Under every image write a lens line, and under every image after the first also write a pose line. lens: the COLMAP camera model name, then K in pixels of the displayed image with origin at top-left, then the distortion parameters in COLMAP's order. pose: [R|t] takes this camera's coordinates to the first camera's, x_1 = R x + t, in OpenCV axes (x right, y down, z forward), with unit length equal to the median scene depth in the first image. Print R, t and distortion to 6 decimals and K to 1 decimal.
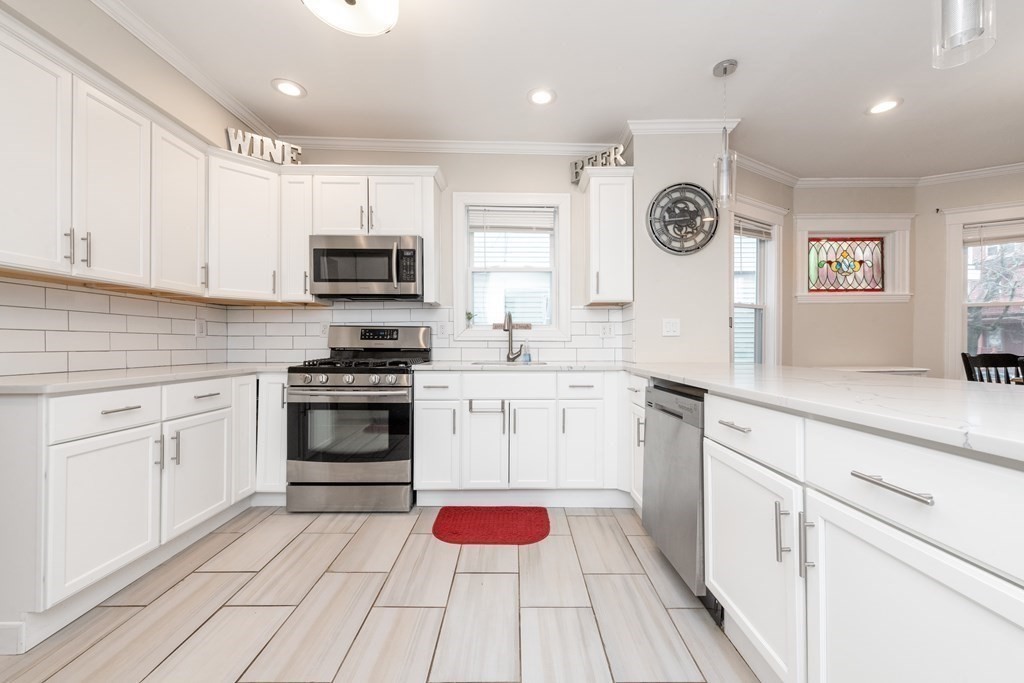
lens RADIAL K [[396.7, 0, 520.0], [0, 396.7, 340.5], [0, 0, 1]] dist [0.000895, -0.000655]
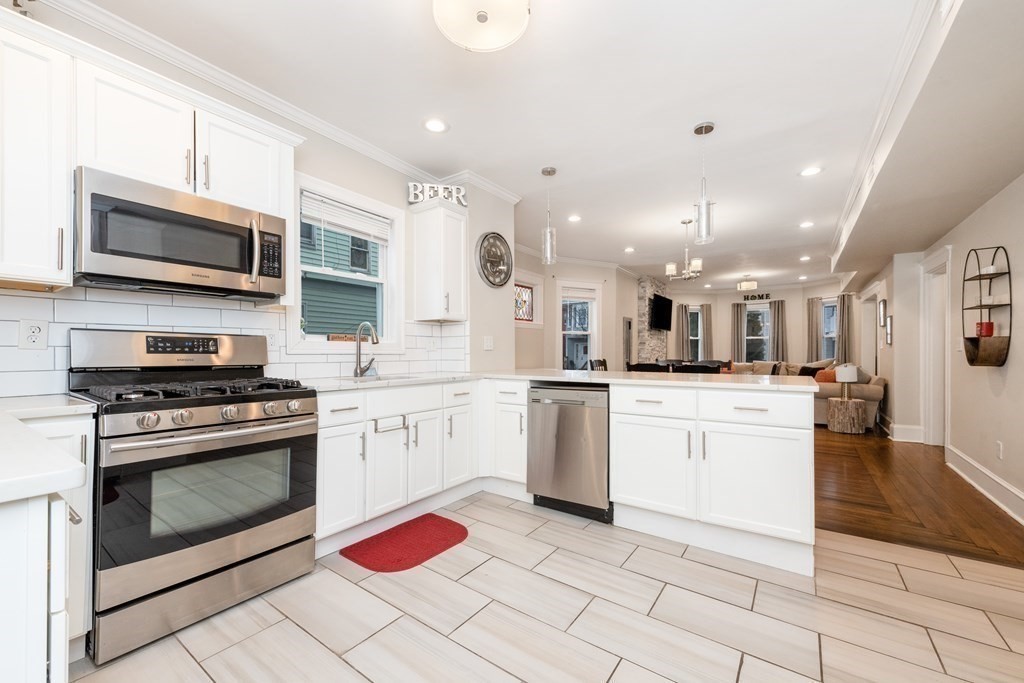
lens RADIAL K [[396.7, 0, 517.9], [0, 396.7, 349.2], [0, 0, 1]] dist [0.000895, -0.000655]
pose [[0.588552, 0.006261, 0.808435, -0.595358], [-0.003029, 0.999980, -0.005540, -0.007319], [-0.808453, 0.000812, 0.588560, 0.173671]]
